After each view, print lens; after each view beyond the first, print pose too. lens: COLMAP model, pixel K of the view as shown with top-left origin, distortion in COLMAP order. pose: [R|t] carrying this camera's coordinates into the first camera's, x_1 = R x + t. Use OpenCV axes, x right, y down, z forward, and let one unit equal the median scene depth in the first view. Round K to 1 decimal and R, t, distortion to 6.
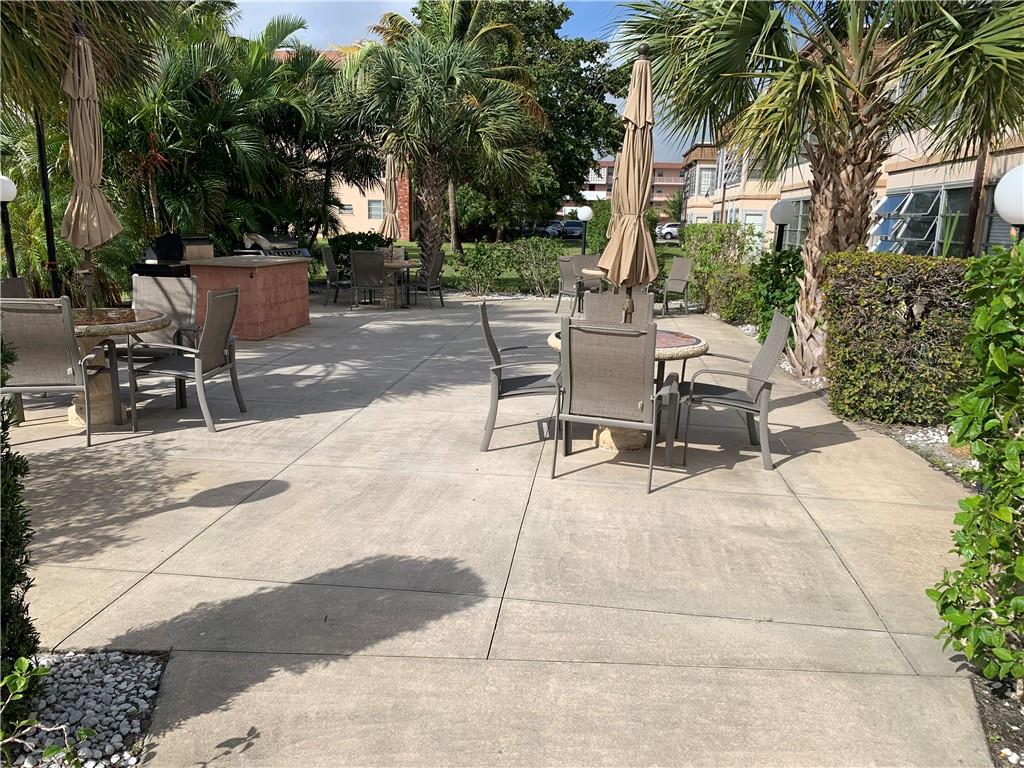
lens RADIAL K [[771.1, 0, 512.0], [0, 771.1, 384.0], [0, 0, 1]] dist [0.057794, -0.076027]
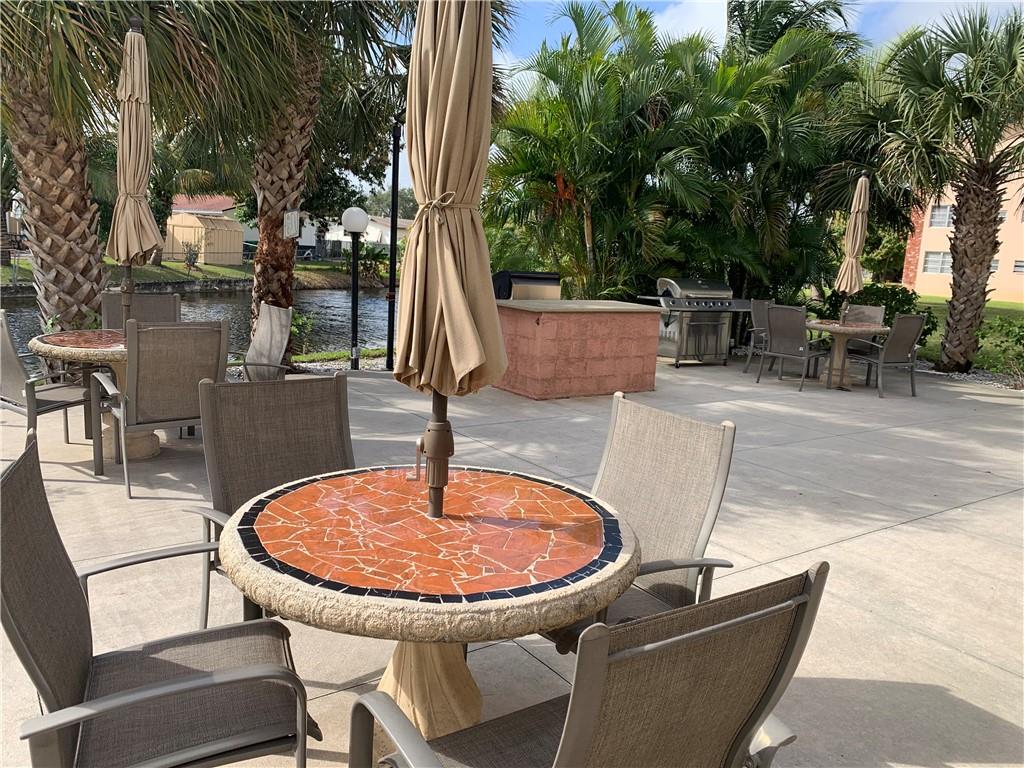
lens RADIAL K [[771.1, 0, 512.0], [0, 771.1, 384.0], [0, 0, 1]] dist [0.057794, -0.076027]
pose [[0.631292, 0.139304, -0.762932, 0.272148], [-0.187887, 0.981902, 0.023817, -0.085884], [0.752442, 0.128310, 0.646040, 0.440491]]
